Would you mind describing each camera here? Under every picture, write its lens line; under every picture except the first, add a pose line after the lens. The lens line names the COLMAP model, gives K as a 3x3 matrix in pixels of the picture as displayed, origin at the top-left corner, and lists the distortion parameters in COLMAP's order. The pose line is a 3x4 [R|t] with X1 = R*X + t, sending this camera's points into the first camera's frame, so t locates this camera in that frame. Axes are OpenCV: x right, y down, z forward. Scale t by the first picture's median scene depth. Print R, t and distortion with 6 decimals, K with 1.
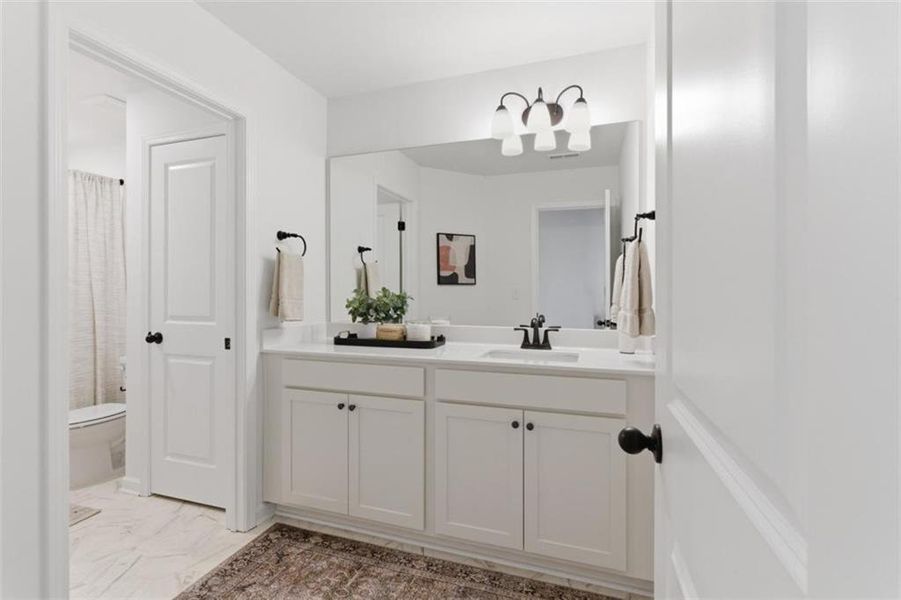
lens RADIAL K [[409.5, 0, 451.6], [0, 409.5, 293.7], [0, 0, 1]] dist [-0.002524, 0.001632]
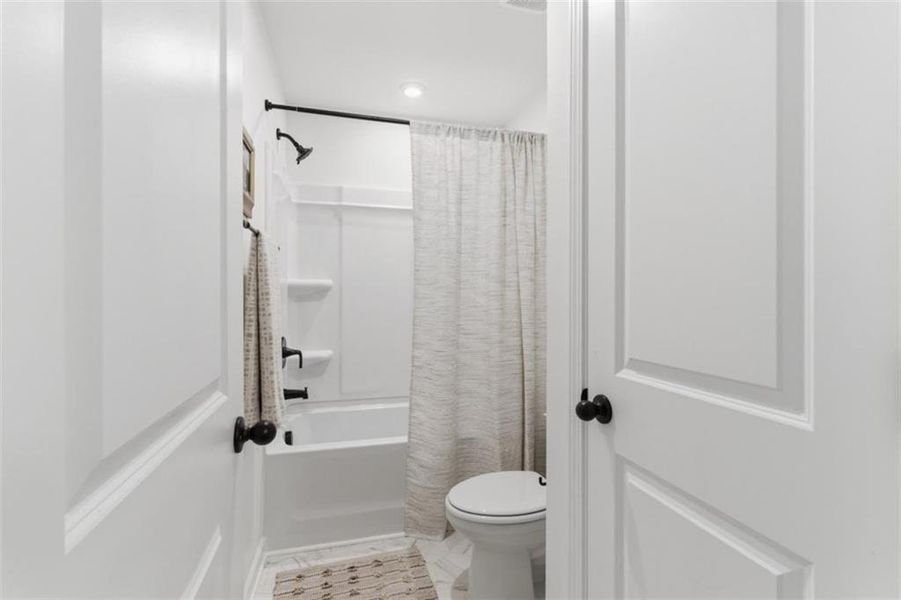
lens RADIAL K [[409.5, 0, 452.1], [0, 409.5, 300.1], [0, 0, 1]] dist [-0.002524, 0.001632]
pose [[0.567155, 0.001901, -0.823609, -0.364038], [-0.000071, 0.999997, 0.002259, 0.000090], [0.823611, -0.001222, 0.567153, 0.504002]]
